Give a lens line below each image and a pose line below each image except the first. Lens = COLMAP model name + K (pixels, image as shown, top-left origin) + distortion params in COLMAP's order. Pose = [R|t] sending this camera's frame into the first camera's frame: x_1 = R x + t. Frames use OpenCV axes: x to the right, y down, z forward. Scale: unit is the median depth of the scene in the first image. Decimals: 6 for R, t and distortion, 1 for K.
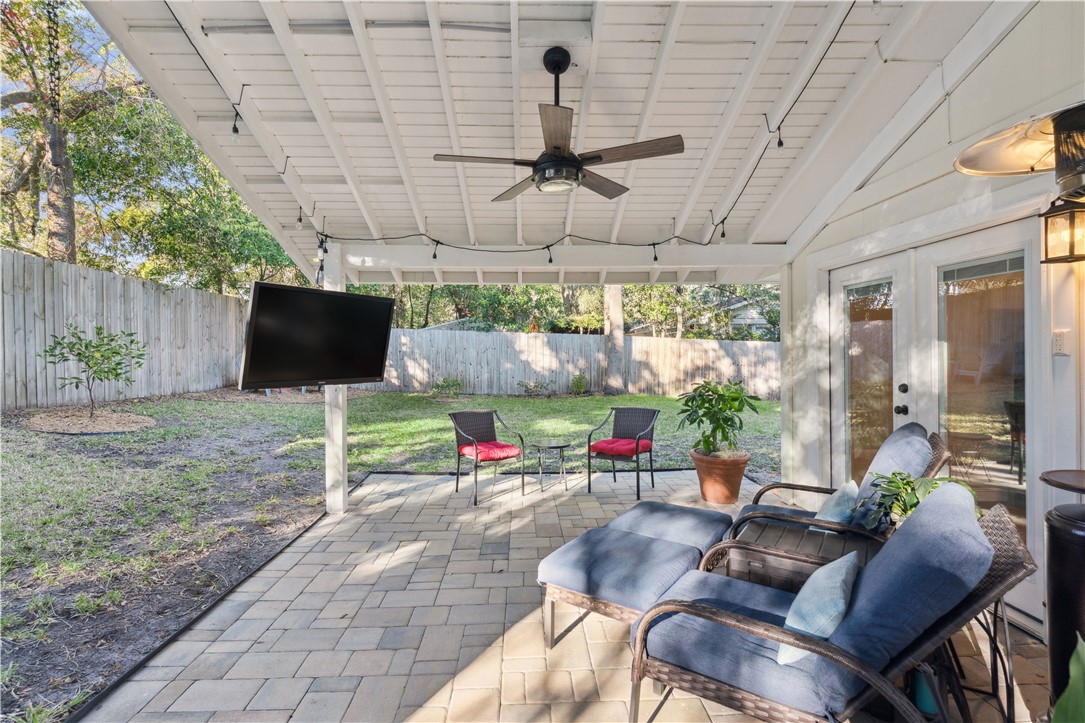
lens RADIAL K [[515.1, 0, 541.4], [0, 515.1, 354.6], [0, 0, 1]] dist [0.004347, 0.000366]
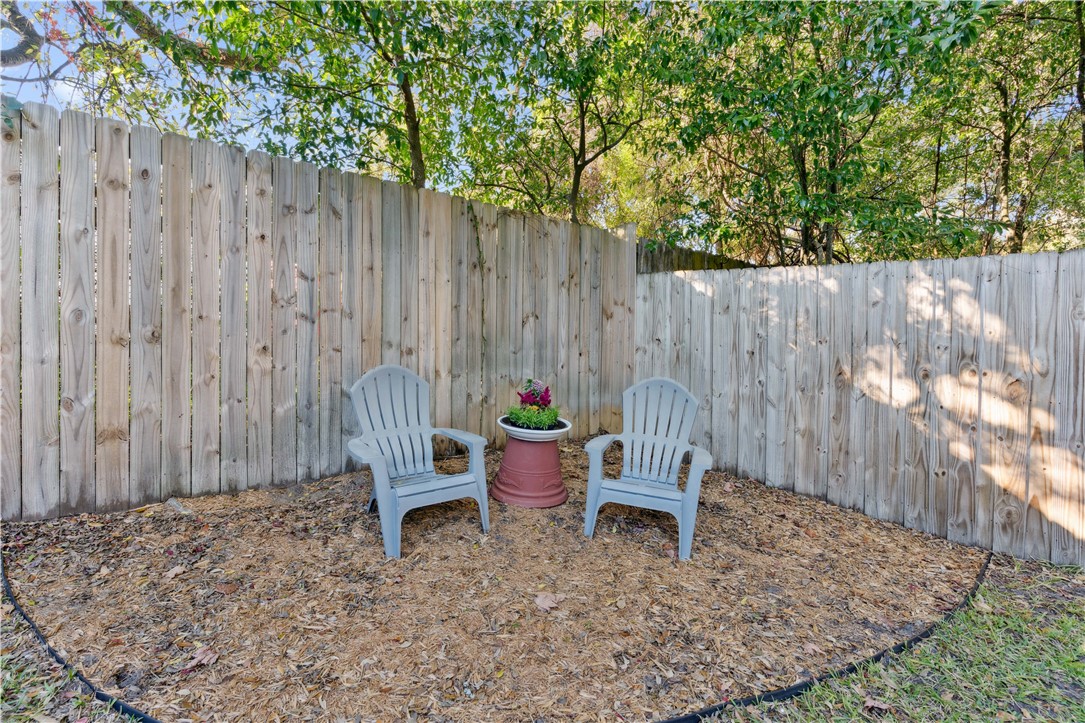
lens RADIAL K [[515.1, 0, 542.7], [0, 515.1, 359.4], [0, 0, 1]] dist [0.004347, 0.000366]
pose [[0.561293, 0.011694, -0.827535, -0.344750], [-0.010671, 0.999919, 0.006893, -0.007905], [0.827549, 0.004961, 0.561372, 1.059663]]
